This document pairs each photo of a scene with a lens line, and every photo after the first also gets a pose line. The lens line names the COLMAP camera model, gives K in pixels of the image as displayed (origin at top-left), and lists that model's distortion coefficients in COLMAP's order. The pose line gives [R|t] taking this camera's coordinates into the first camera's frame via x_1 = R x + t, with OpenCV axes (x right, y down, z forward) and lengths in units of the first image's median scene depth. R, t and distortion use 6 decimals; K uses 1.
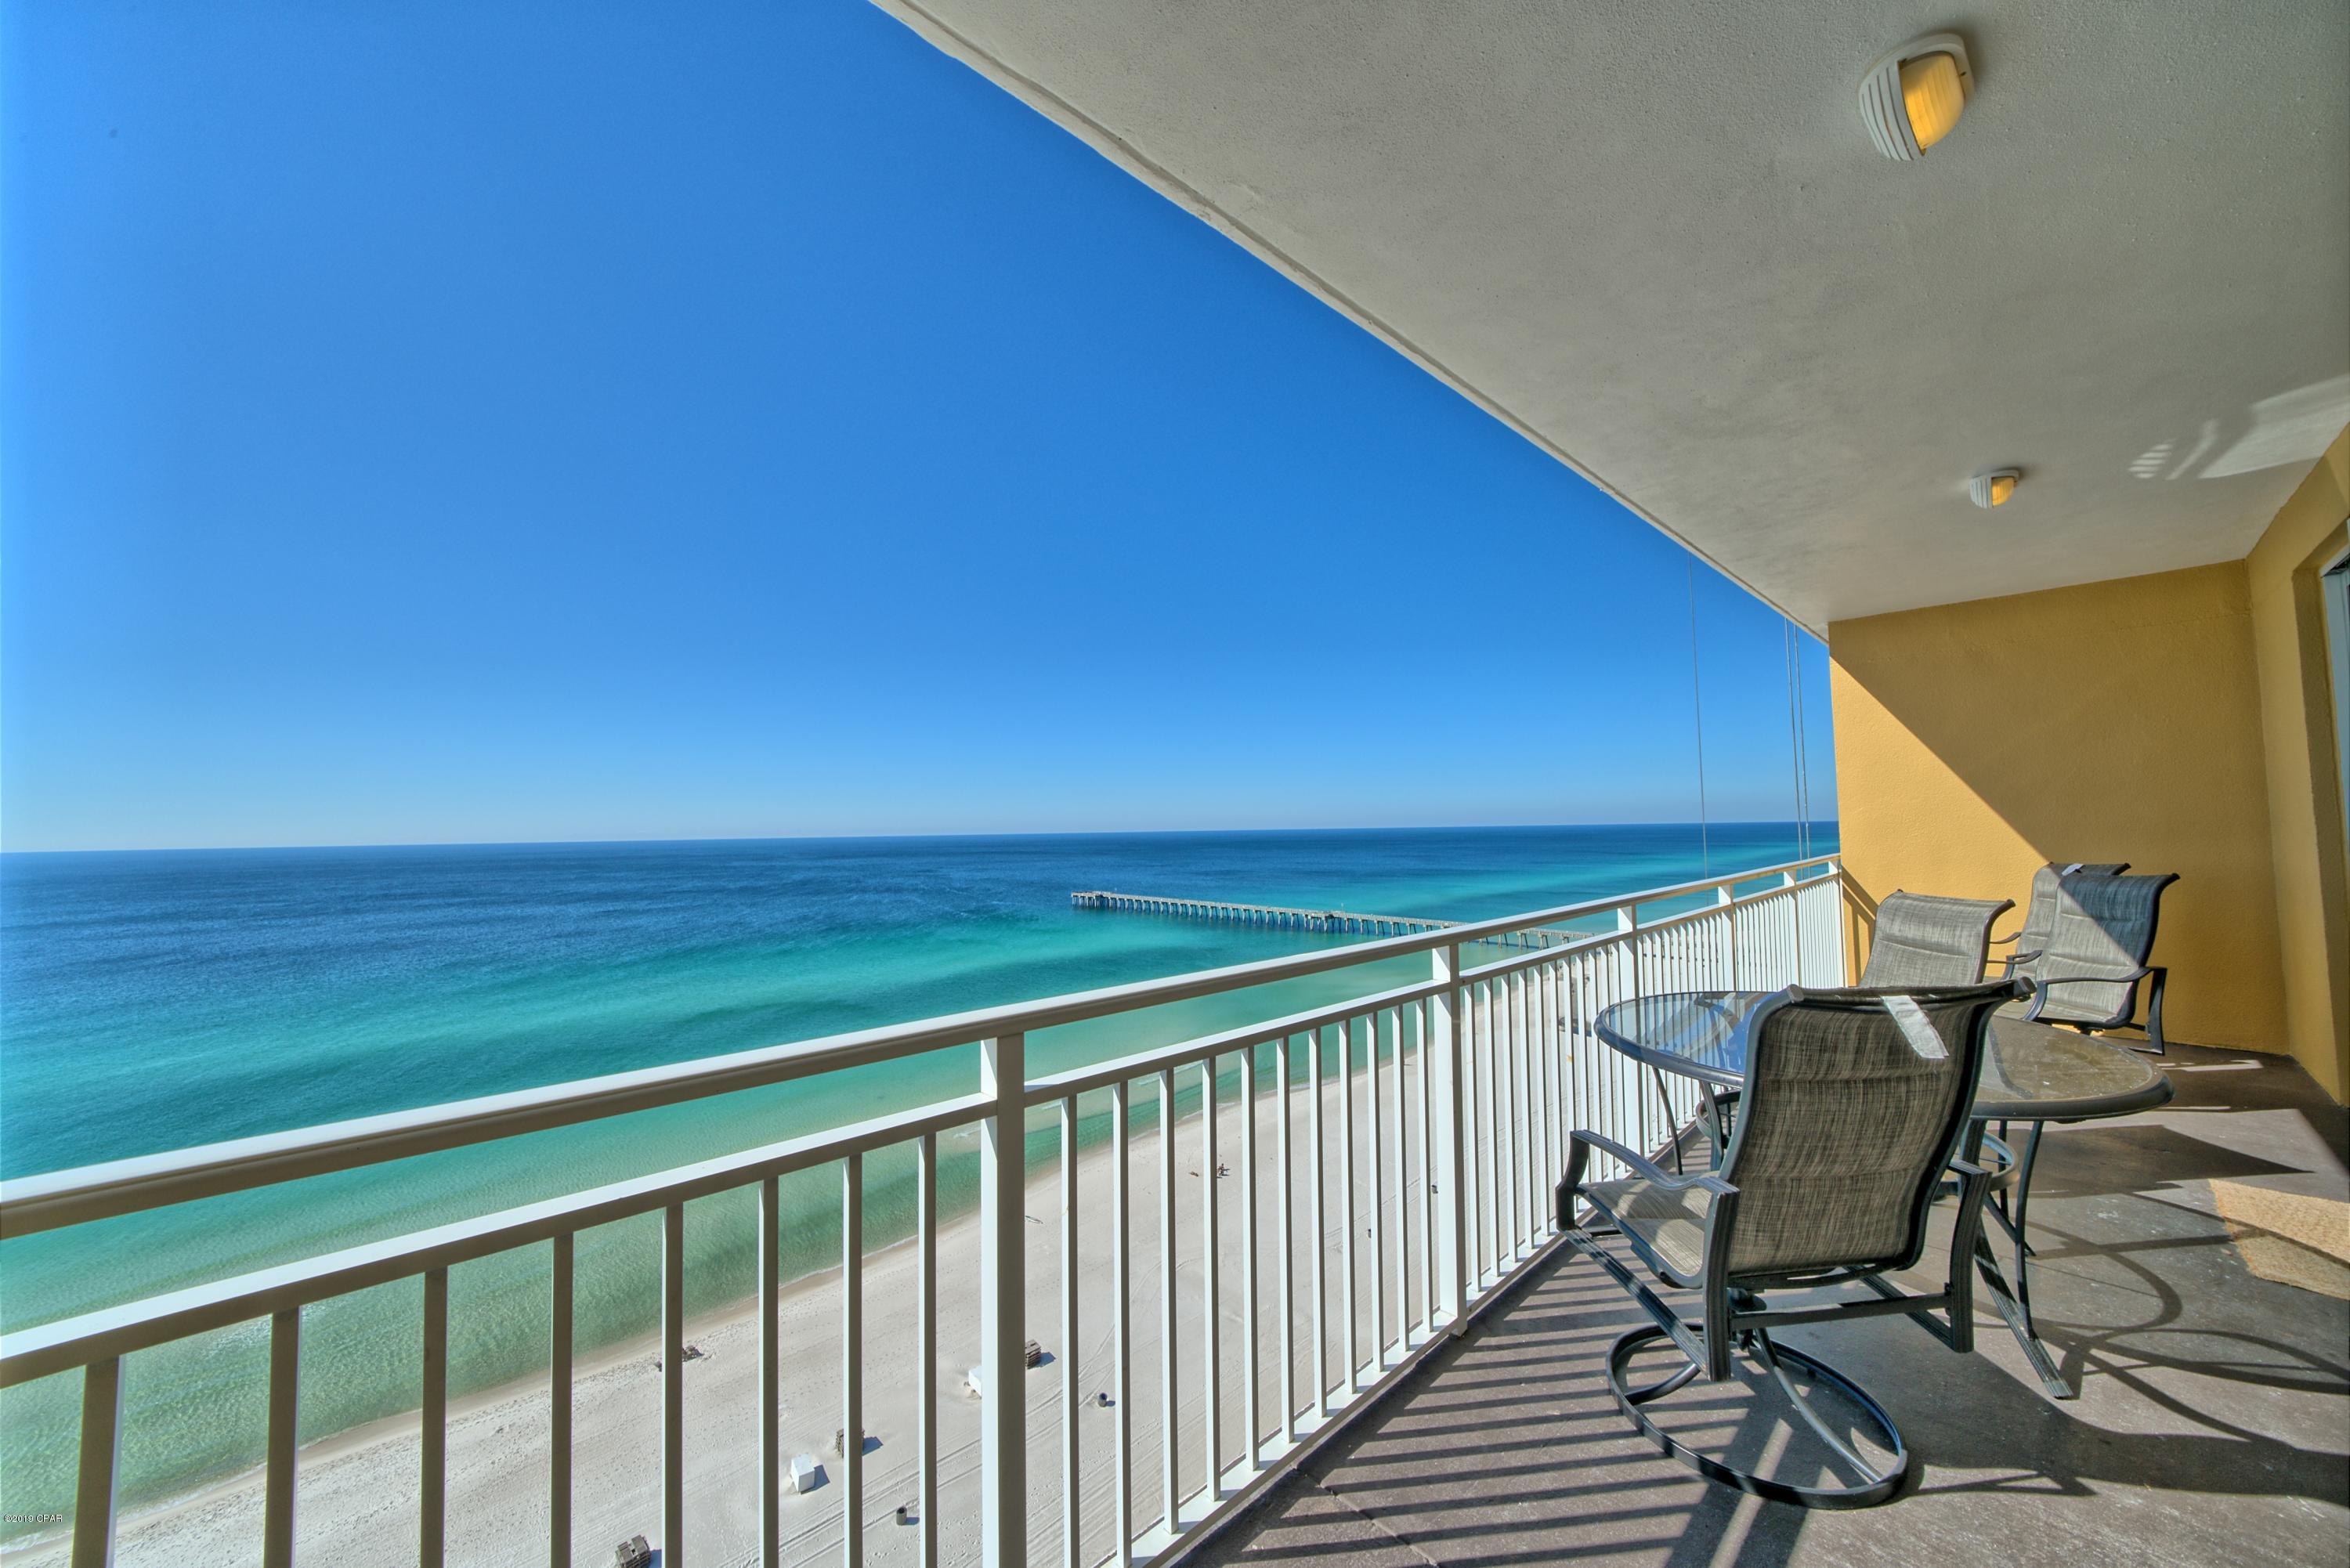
lens RADIAL K [[812.0, 0, 1173.8], [0, 812.0, 786.8], [0, 0, 1]] dist [-0.020255, 0.001894]
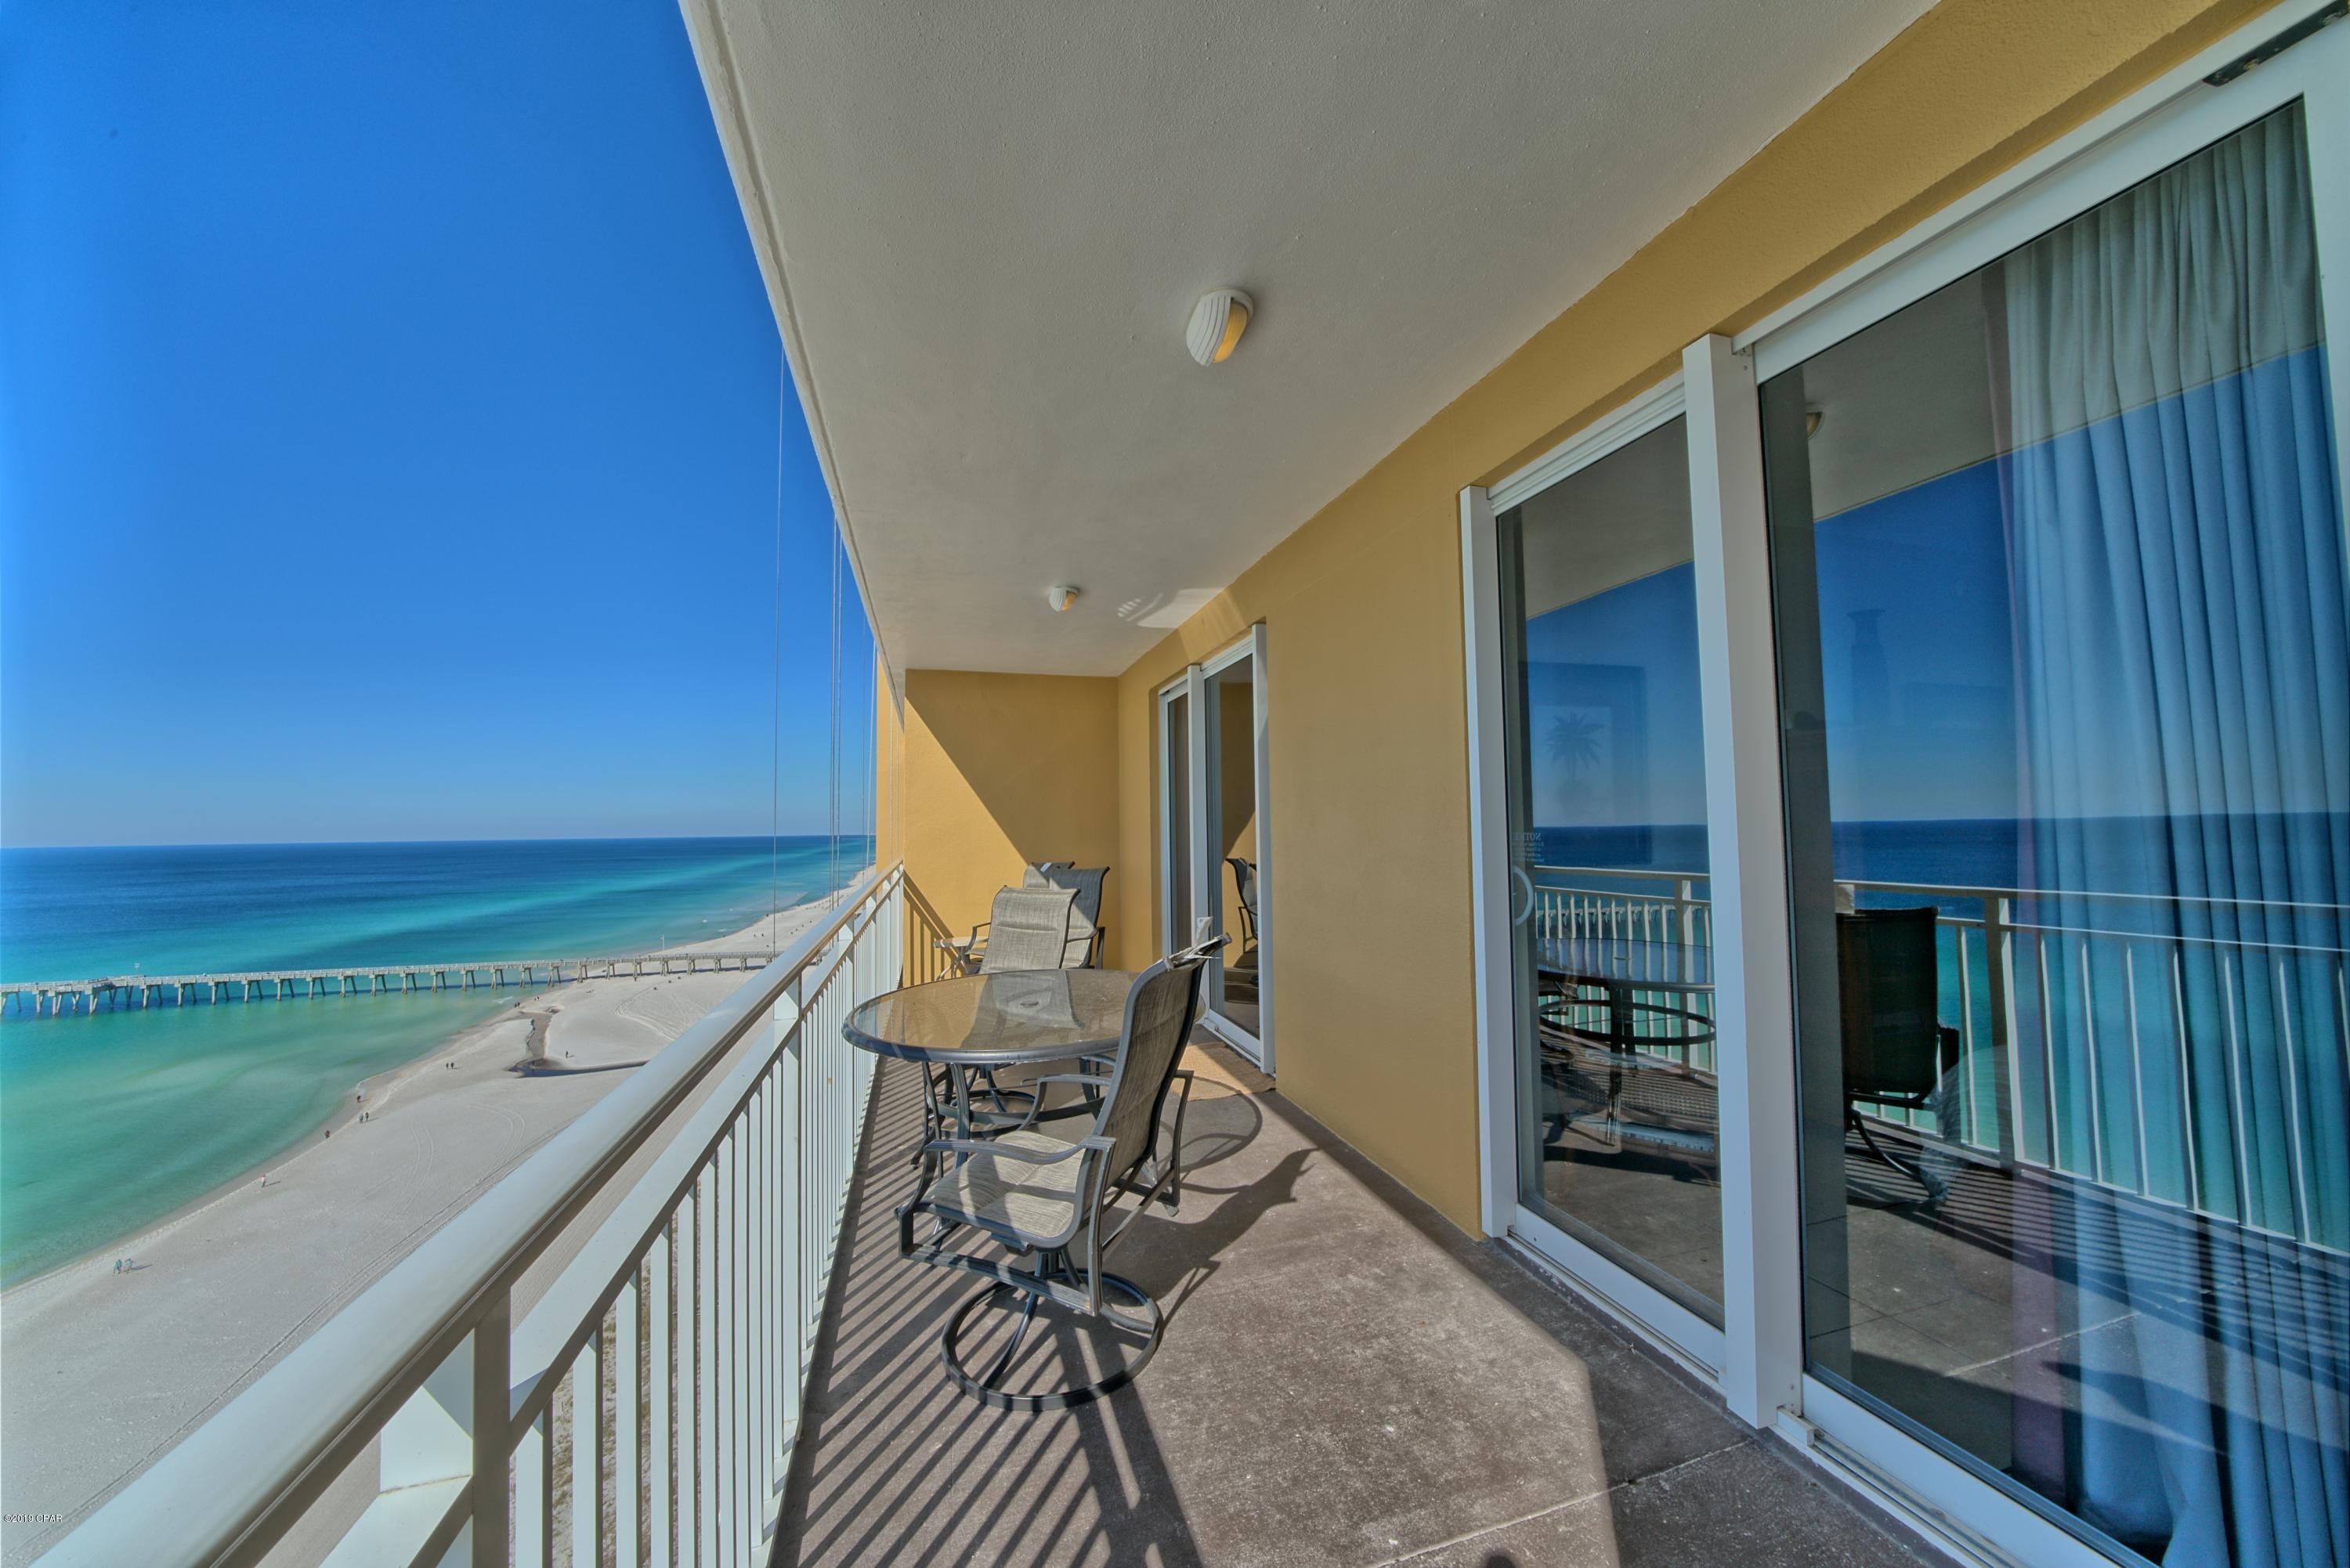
lens RADIAL K [[812.0, 0, 1164.4], [0, 812.0, 788.1], [0, 0, 1]] dist [-0.020255, 0.001894]
pose [[0.438890, 0.051759, 0.897049, -0.063012], [-0.037491, 0.998525, -0.039271, 0.004978], [-0.897758, -0.016395, 0.440183, 0.072316]]
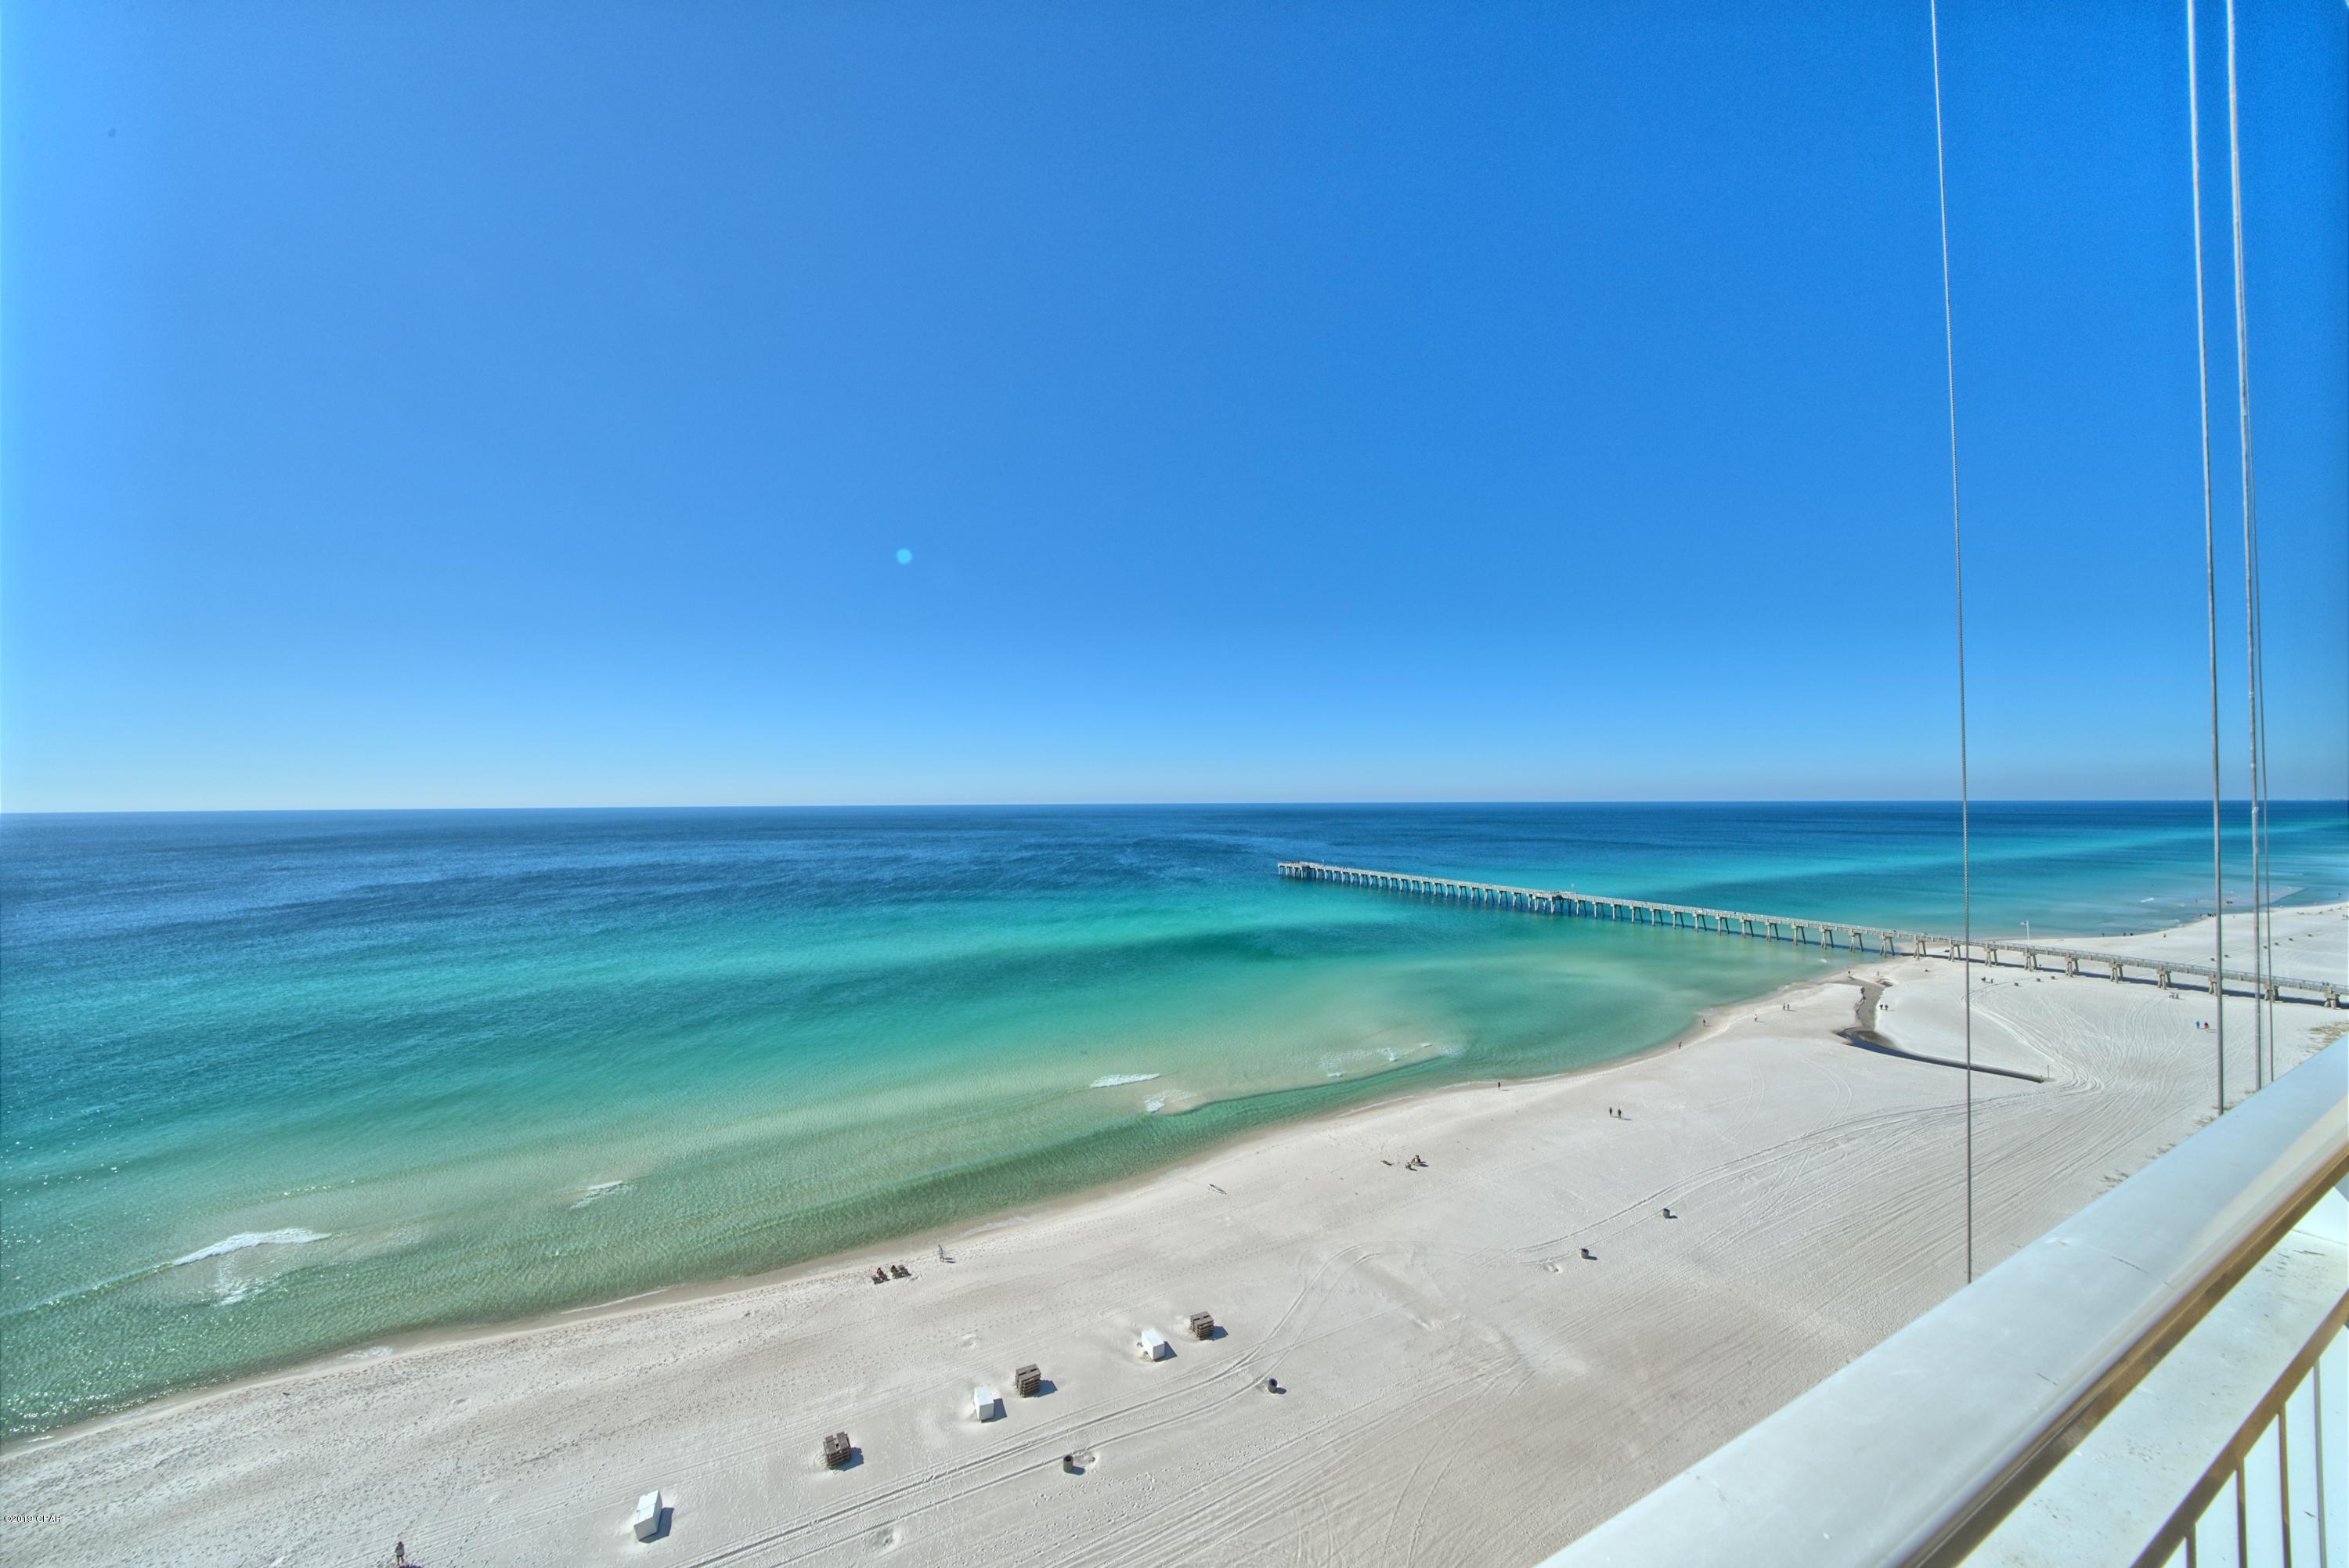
lens RADIAL K [[811.7, 0, 1169.7], [0, 811.7, 789.4], [0, 0, 1]] dist [-0.020255, 0.001894]
pose [[0.965291, 0.006136, -0.261106, 0.293638], [0.004207, 0.999229, 0.039036, 0.015027], [0.261144, -0.038779, 0.964521, 0.399576]]
